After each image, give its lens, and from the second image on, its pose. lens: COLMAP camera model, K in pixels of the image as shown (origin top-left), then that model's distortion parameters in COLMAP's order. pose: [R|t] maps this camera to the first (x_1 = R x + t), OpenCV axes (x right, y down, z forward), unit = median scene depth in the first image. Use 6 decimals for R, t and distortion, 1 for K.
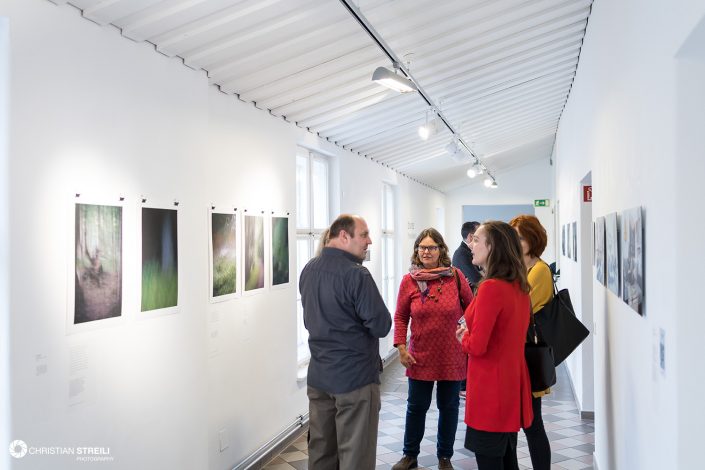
lens RADIAL K [[695.3, 0, 352.5], [0, 695.3, 235.0], [0, 0, 1]] dist [0.032816, -0.093210]
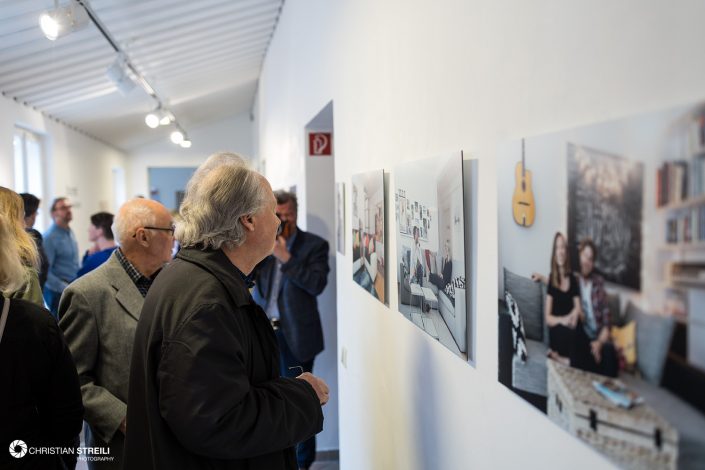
lens RADIAL K [[699.3, 0, 352.5], [0, 699.3, 235.0], [0, 0, 1]] dist [0.014418, -0.038022]
pose [[0.909990, -0.026600, 0.413776, 0.087280], [0.007166, 0.998800, 0.048449, -0.002460], [-0.414568, -0.041124, 0.909089, 0.376103]]
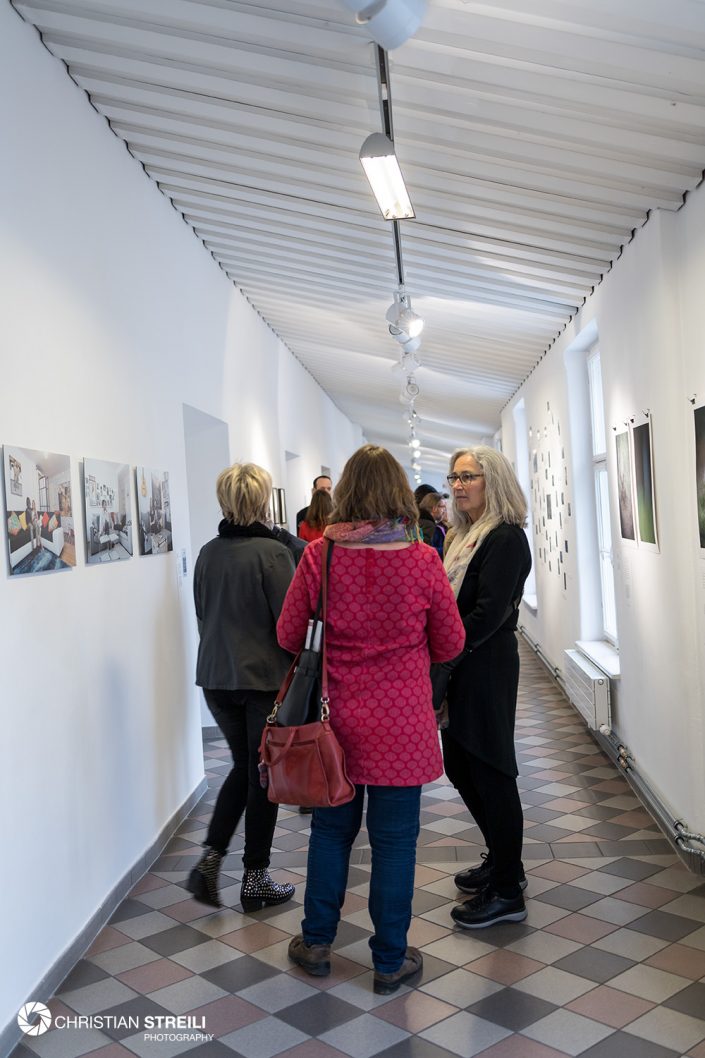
lens RADIAL K [[1043.4, 0, 352.5], [0, 1043.4, 529.0], [0, 0, 1]] dist [0.032816, -0.093210]
pose [[-0.978031, 0.064838, -0.198119, 0.211617], [0.063111, 0.997893, 0.015022, 0.029024], [0.198675, 0.002189, -0.980063, 1.392397]]
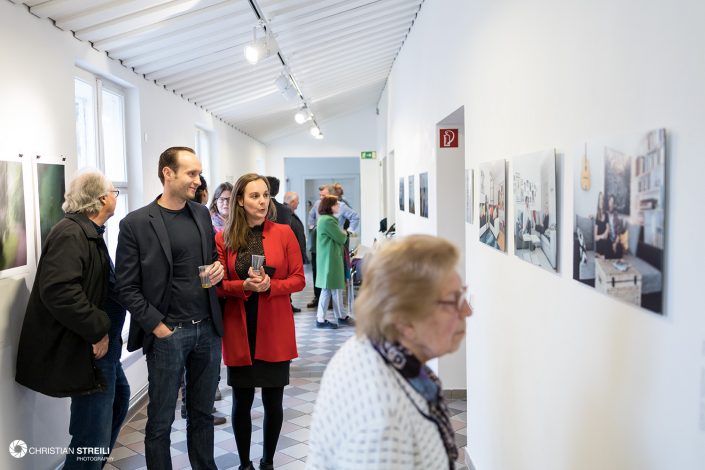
lens RADIAL K [[695.3, 0, 352.5], [0, 695.3, 235.0], [0, 0, 1]] dist [0.032816, -0.093210]
pose [[0.964504, -0.024667, 0.262915, 0.003067], [0.008182, 0.997941, 0.063612, 0.003896], [-0.263943, -0.059203, 0.962720, 0.222945]]
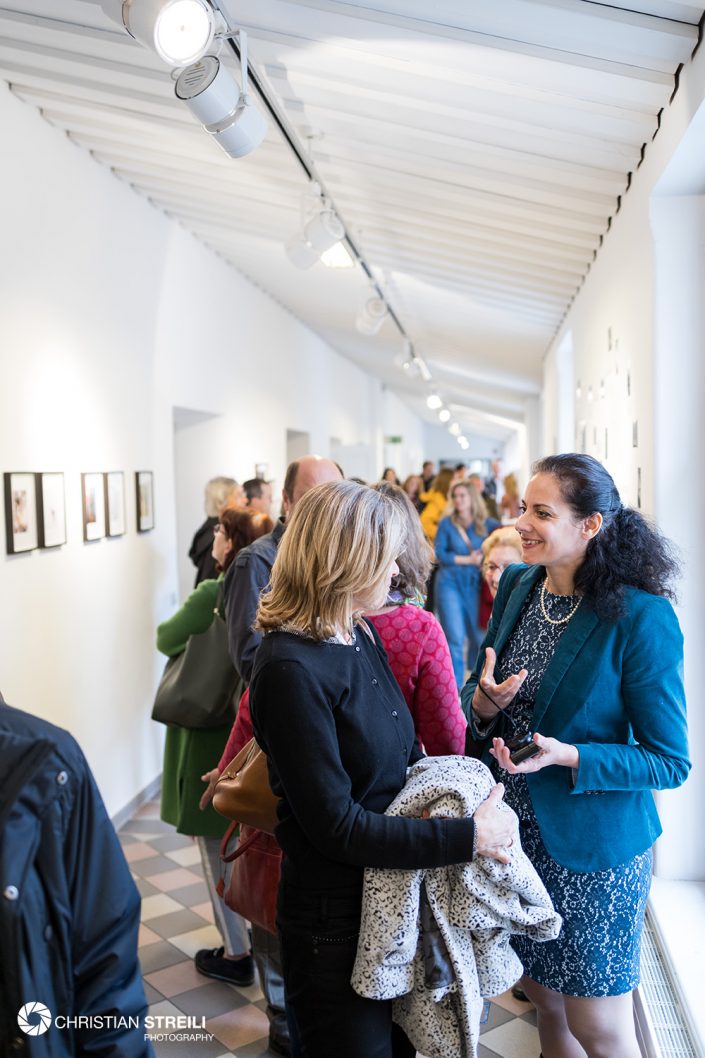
lens RADIAL K [[1043.4, 0, 352.5], [0, 1043.4, 529.0], [0, 0, 1]] dist [0.032816, -0.093210]
pose [[-0.989828, 0.035863, -0.137674, -0.073611], [0.028561, 0.998097, 0.054651, -0.012921], [0.139372, 0.050163, -0.988969, 0.717312]]
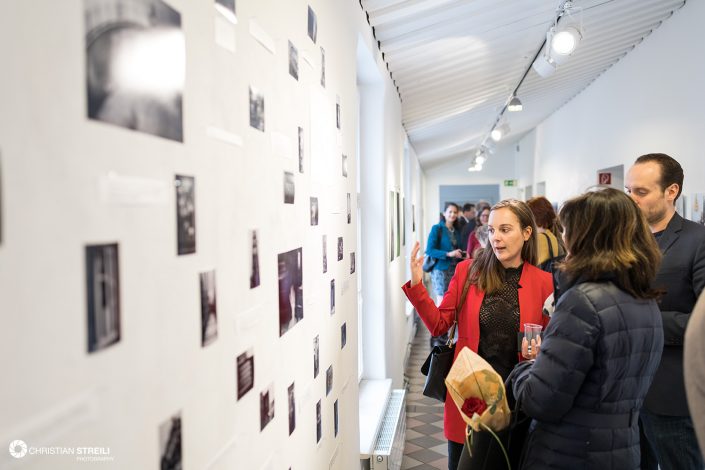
lens RADIAL K [[695.3, 0, 352.5], [0, 695.3, 235.0], [0, 0, 1]] dist [0.032816, -0.093210]
pose [[0.990248, -0.012527, 0.138753, -0.374746], [0.007994, 0.999417, 0.033178, 0.002353], [-0.139088, -0.031745, 0.989771, -0.327256]]
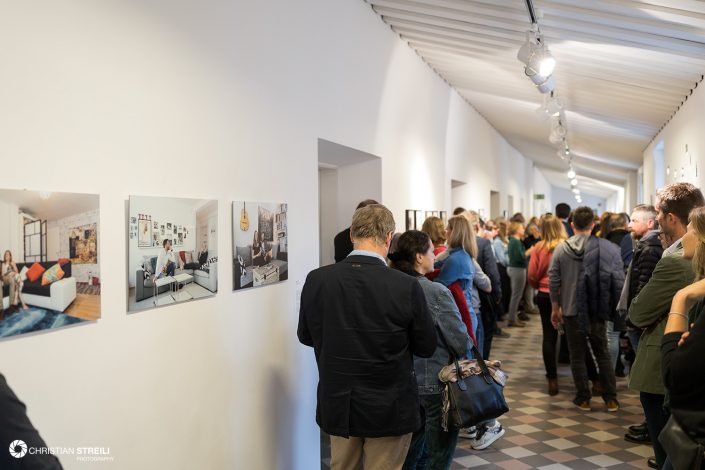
lens RADIAL K [[695.3, 0, 352.5], [0, 695.3, 235.0], [0, 0, 1]] dist [0.032816, -0.093210]
pose [[-0.998332, 0.015431, 0.055638, 0.087905], [0.016565, 0.999663, 0.019991, -0.001322], [-0.055311, 0.020880, -0.998251, 1.088533]]
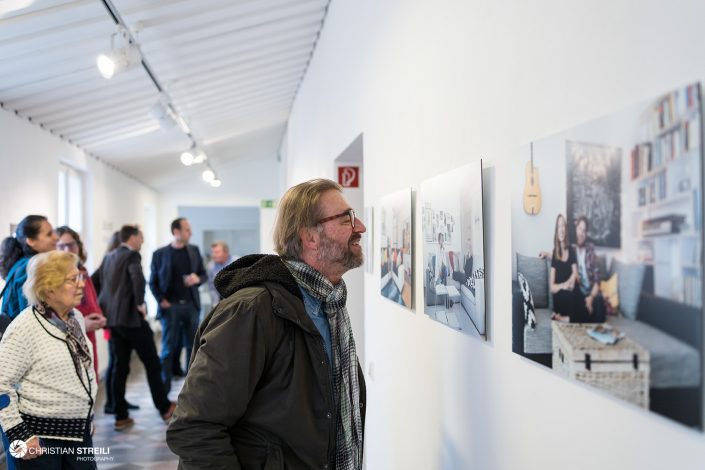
lens RADIAL K [[695.3, 0, 352.5], [0, 695.3, 235.0], [0, 0, 1]] dist [0.032816, -0.093210]
pose [[0.922317, 0.007500, 0.386361, 0.066439], [-0.001741, 0.999882, -0.015253, 0.014720], [-0.386430, 0.013395, 0.922221, 0.342960]]
